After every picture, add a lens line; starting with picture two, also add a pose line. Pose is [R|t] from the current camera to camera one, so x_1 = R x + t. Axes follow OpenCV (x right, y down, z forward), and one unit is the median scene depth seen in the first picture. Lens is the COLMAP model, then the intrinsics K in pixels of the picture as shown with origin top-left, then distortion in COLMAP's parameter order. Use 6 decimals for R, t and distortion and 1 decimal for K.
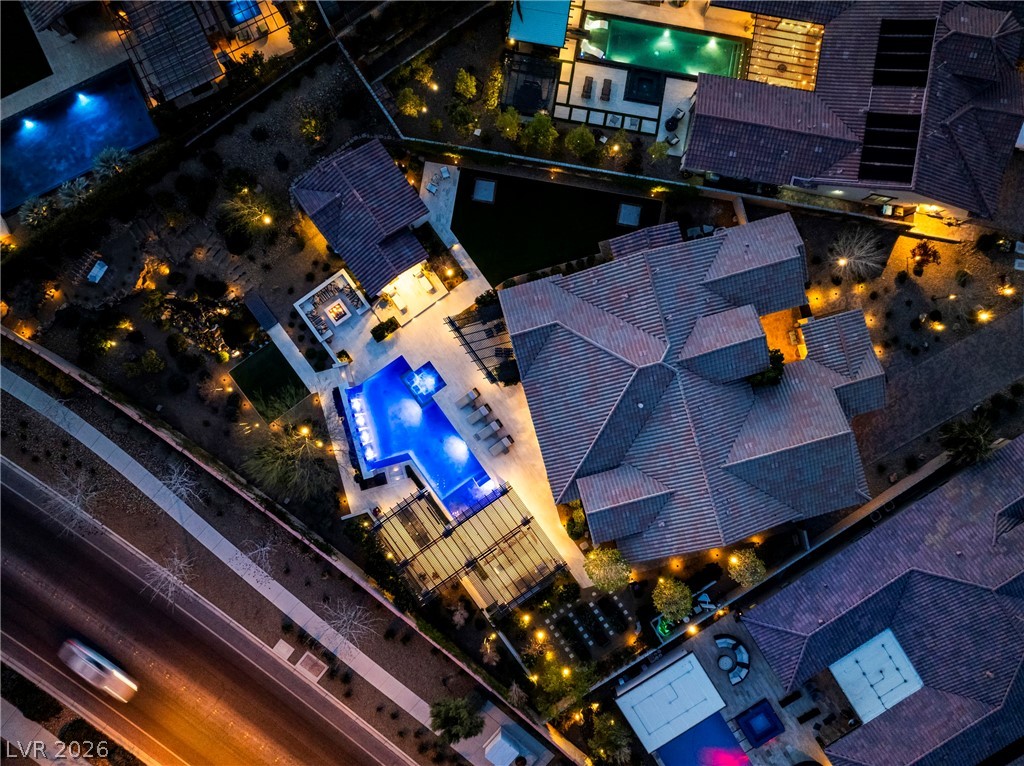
lens RADIAL K [[720.7, 0, 516.2], [0, 720.7, 383.0], [0, 0, 1]] dist [-0.045276, 0.020444]
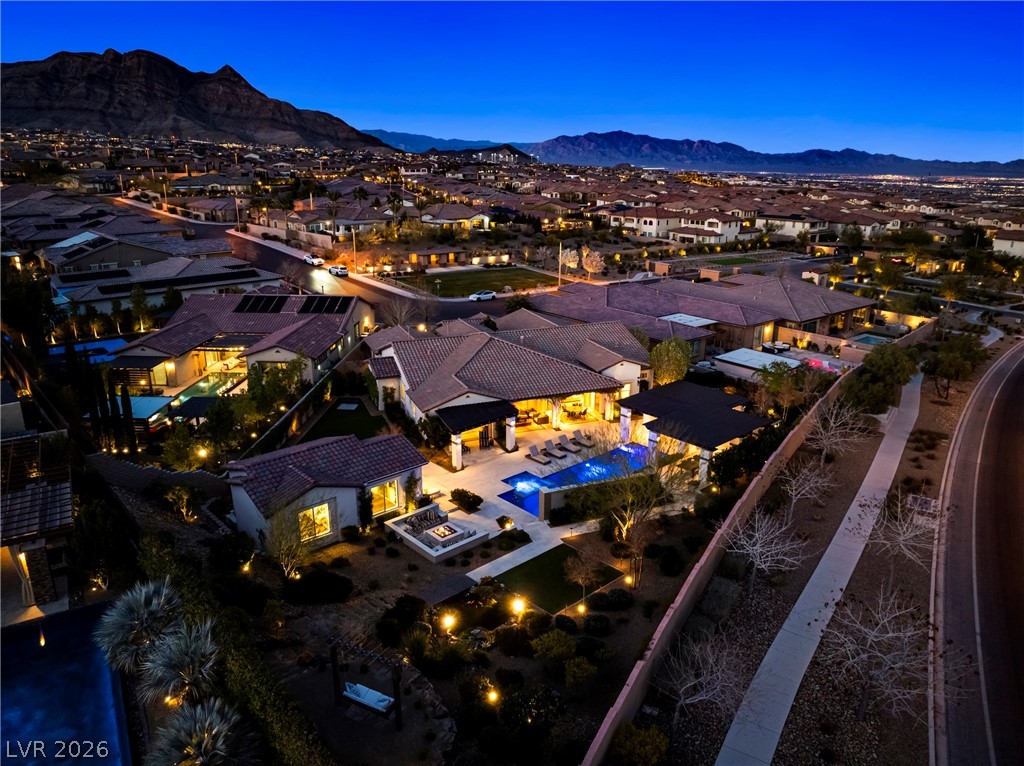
lens RADIAL K [[720.7, 0, 516.2], [0, 720.7, 383.0], [0, 0, 1]] dist [-0.045276, 0.020444]
pose [[-0.113267, -0.306624, 0.945067, -0.901141], [0.993515, -0.025433, 0.110822, -0.104976], [-0.009945, 0.951491, 0.307516, 0.653294]]
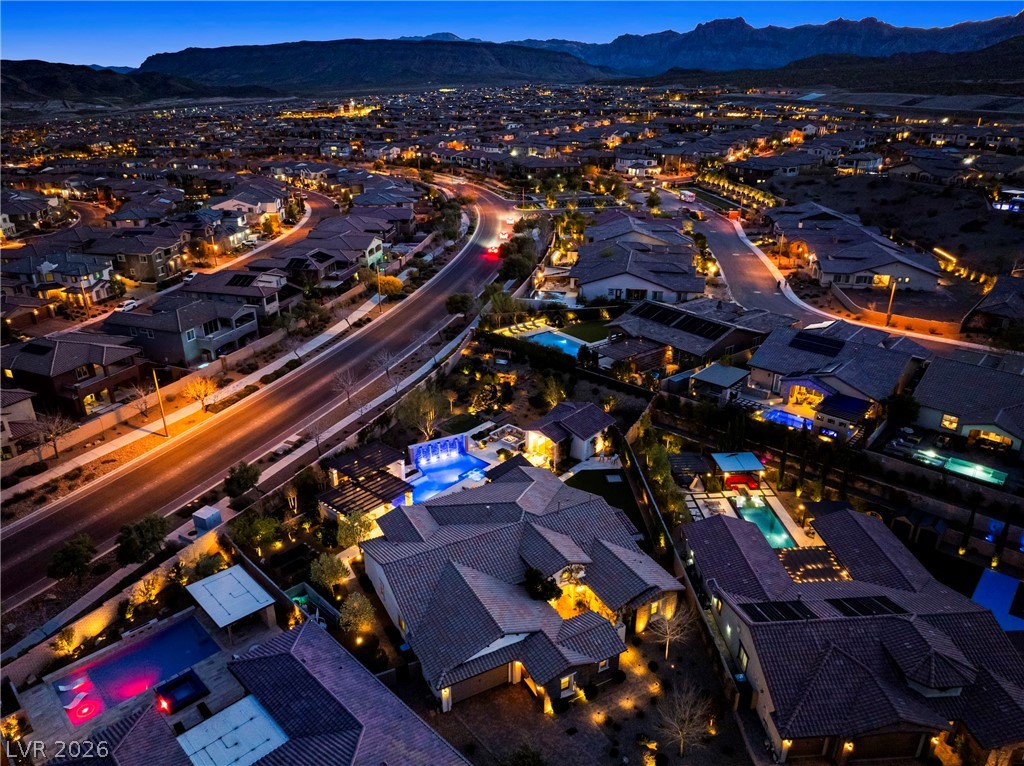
lens RADIAL K [[720.7, 0, 516.2], [0, 720.7, 383.0], [0, 0, 1]] dist [-0.045276, 0.020444]
pose [[0.227433, 0.378125, -0.897382, 1.166805], [-0.973794, 0.088622, -0.209457, 0.215788], [0.000327, 0.921503, 0.388372, 0.267081]]
